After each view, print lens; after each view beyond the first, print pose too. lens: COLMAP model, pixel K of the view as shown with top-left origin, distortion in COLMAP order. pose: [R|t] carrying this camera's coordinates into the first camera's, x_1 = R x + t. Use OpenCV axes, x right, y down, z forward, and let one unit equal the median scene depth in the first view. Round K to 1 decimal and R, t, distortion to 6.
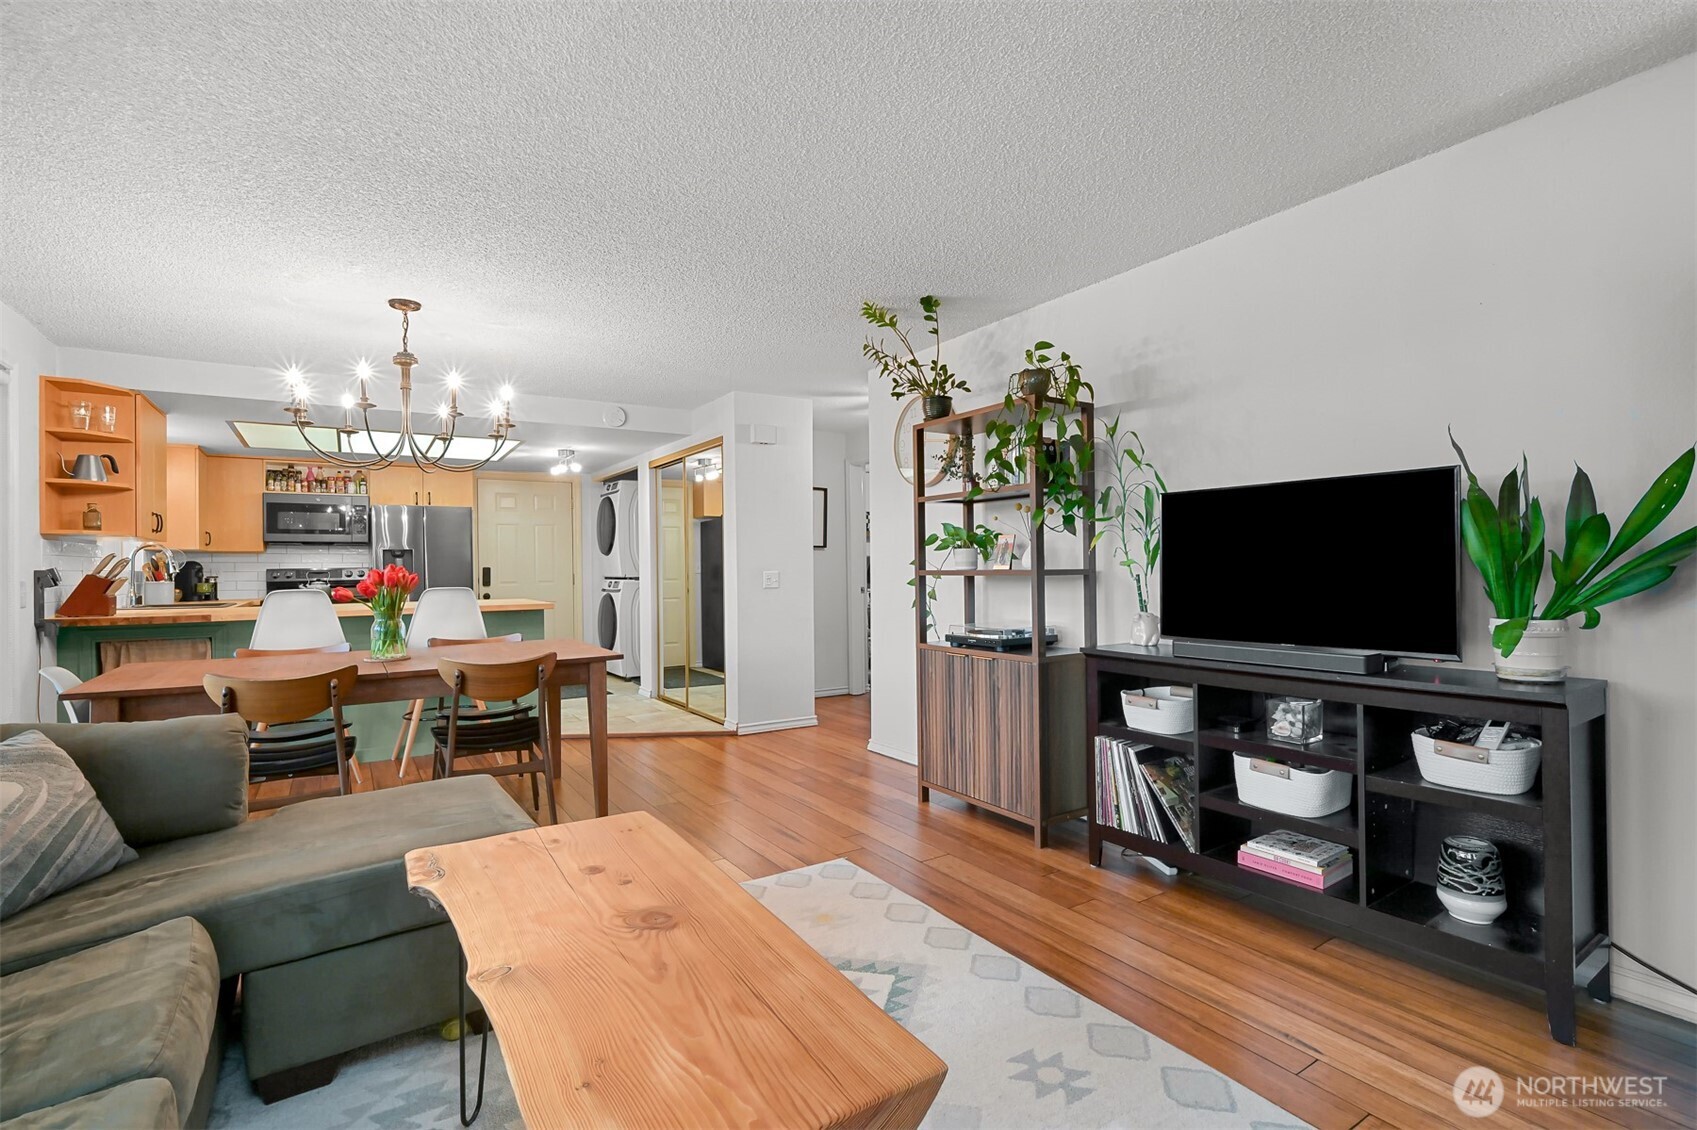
lens RADIAL K [[783.9, 0, 843.6], [0, 783.9, 564.5], [0, 0, 1]] dist [-0.001933, -0.000960]
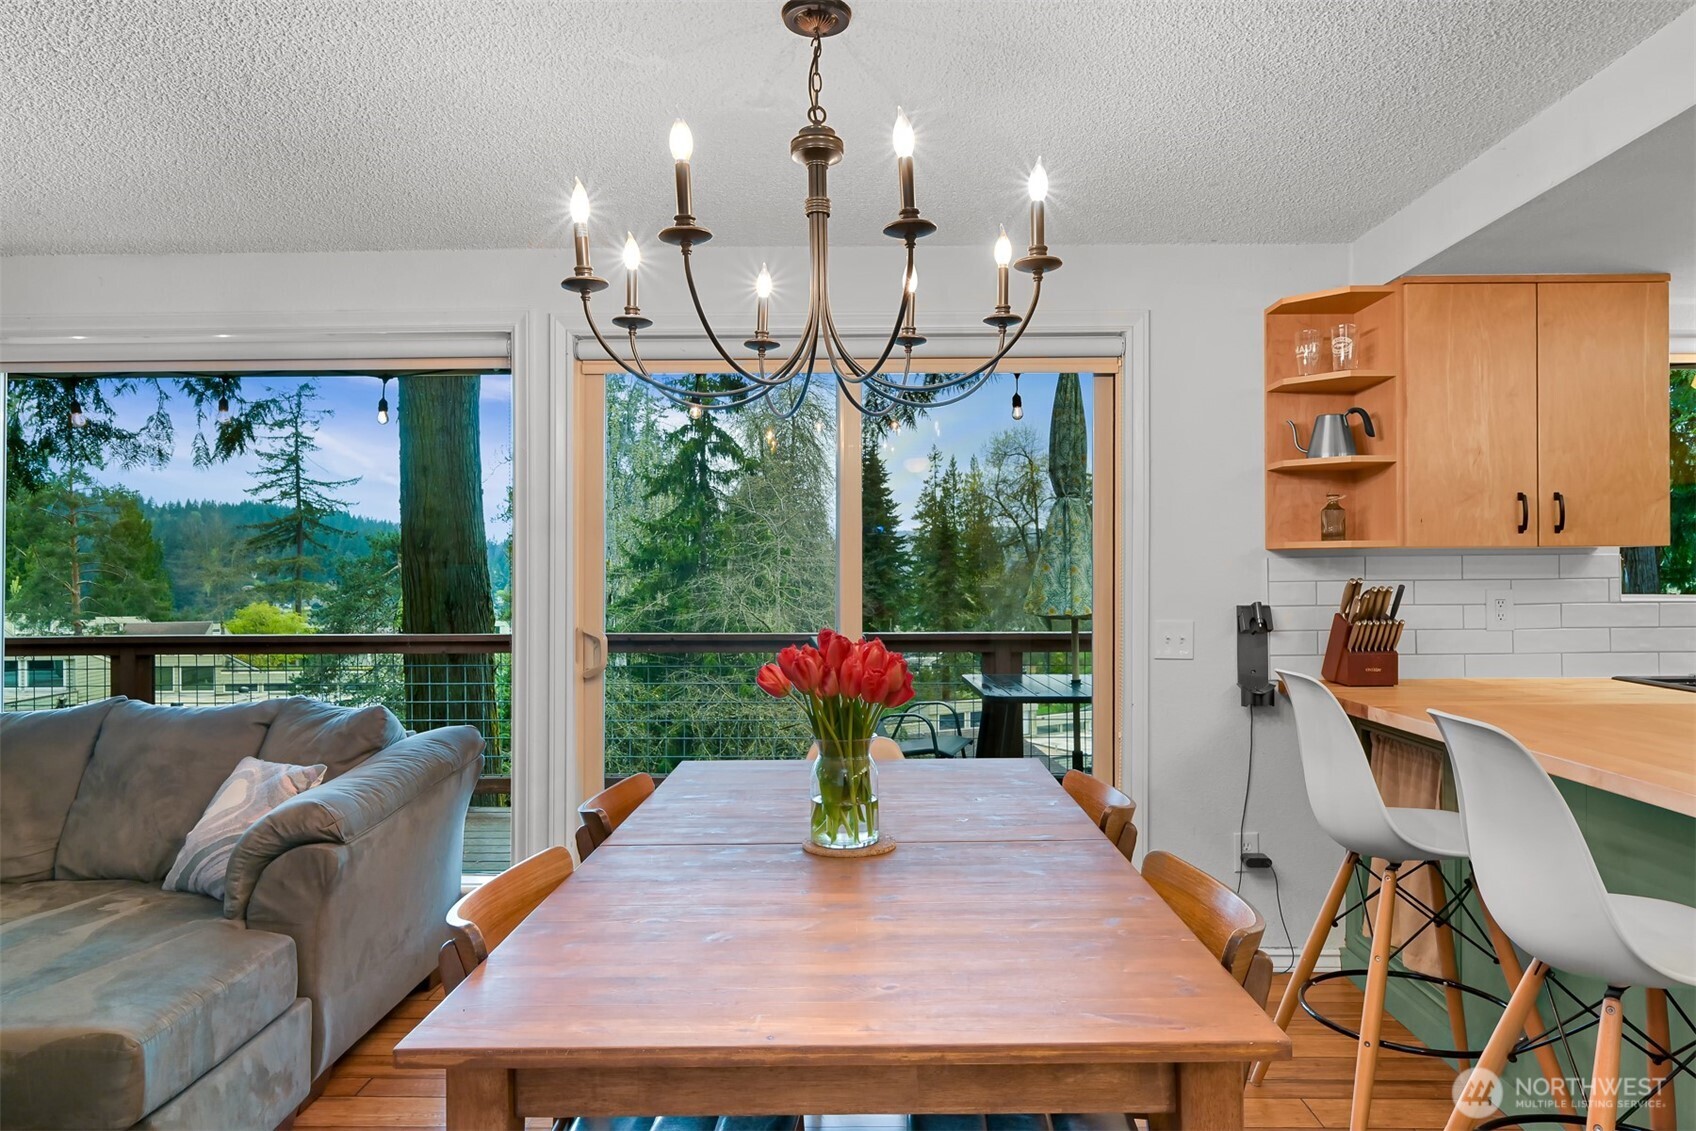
lens RADIAL K [[1082.5, 0, 880.9], [0, 1082.5, 570.1], [0, 0, 1]] dist [-0.005470, 0.000514]
pose [[-0.547675, 0.013166, -0.836588, -0.078560], [0.016546, 0.999851, 0.004903, -0.032386], [0.836528, -0.011157, -0.547811, 1.240078]]
